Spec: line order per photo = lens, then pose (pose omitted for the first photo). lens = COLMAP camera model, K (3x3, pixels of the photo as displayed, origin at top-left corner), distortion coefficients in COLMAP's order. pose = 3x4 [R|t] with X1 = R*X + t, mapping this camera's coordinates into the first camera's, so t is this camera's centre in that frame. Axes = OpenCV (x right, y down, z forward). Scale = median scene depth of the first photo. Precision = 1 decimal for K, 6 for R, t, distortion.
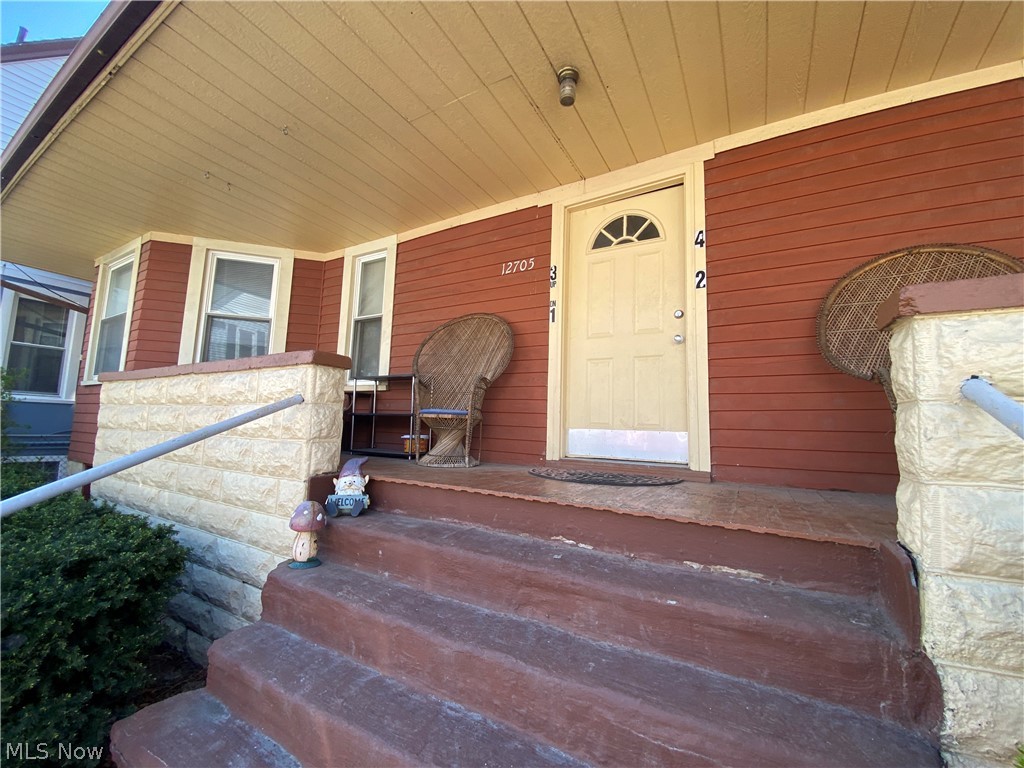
lens RADIAL K [[417.2, 0, 510.0], [0, 417.2, 389.7], [0, 0, 1]] dist [0.013657, -0.012447]
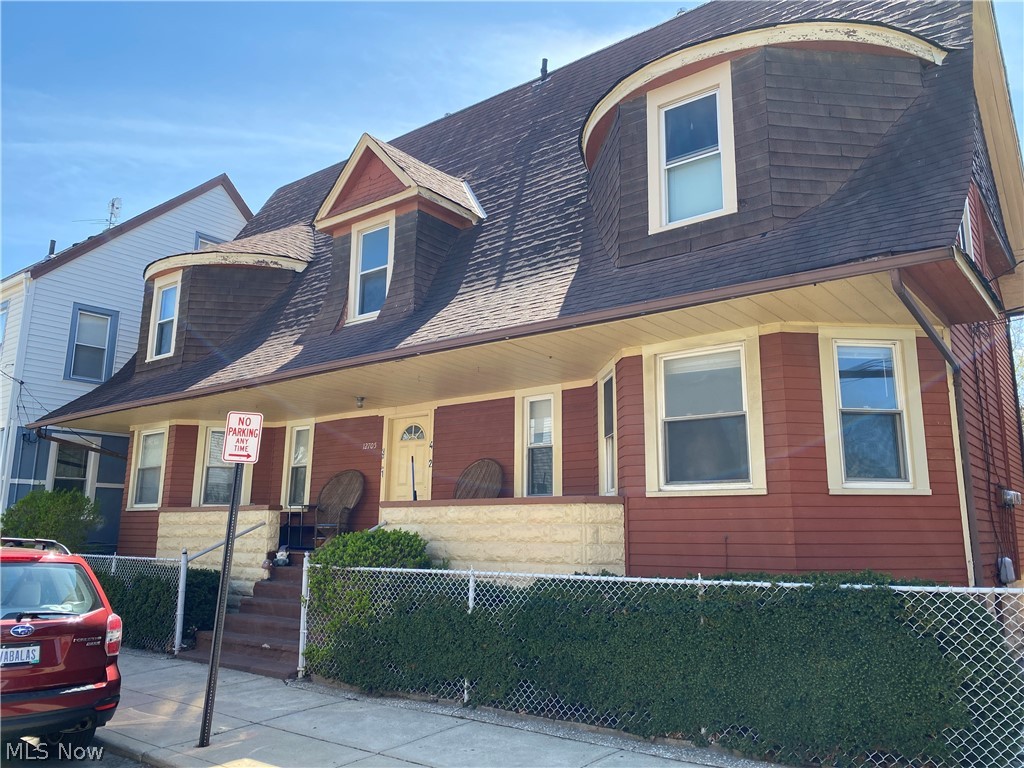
lens RADIAL K [[773.4, 0, 512.0], [0, 773.4, 384.0], [0, 0, 1]] dist [0.015606, -0.011808]
pose [[0.990470, -0.049248, -0.128622, 1.203518], [0.036976, 0.994683, -0.096113, -0.225510], [0.132672, 0.090441, 0.987025, -2.586728]]
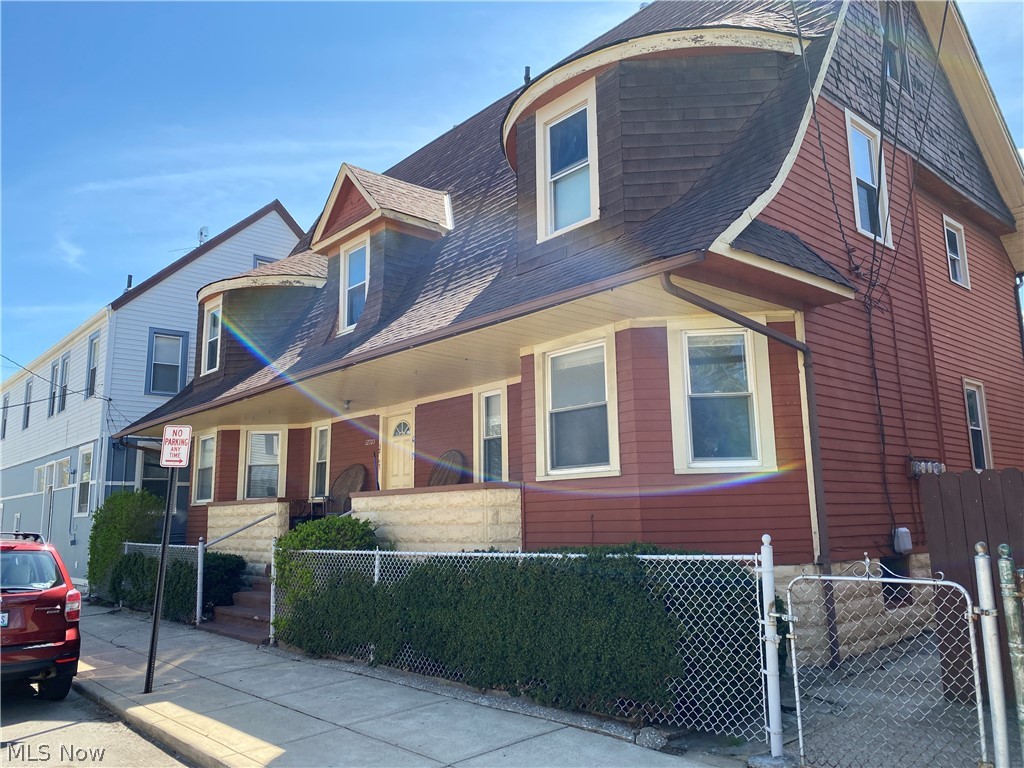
lens RADIAL K [[773.4, 0, 512.0], [0, 773.4, 384.0], [0, 0, 1]] dist [0.015606, -0.011808]
pose [[0.948566, -0.102264, -0.299607, 2.040406], [0.080153, 0.993133, -0.085216, -0.206098], [0.306265, 0.056819, 0.950249, -2.713148]]
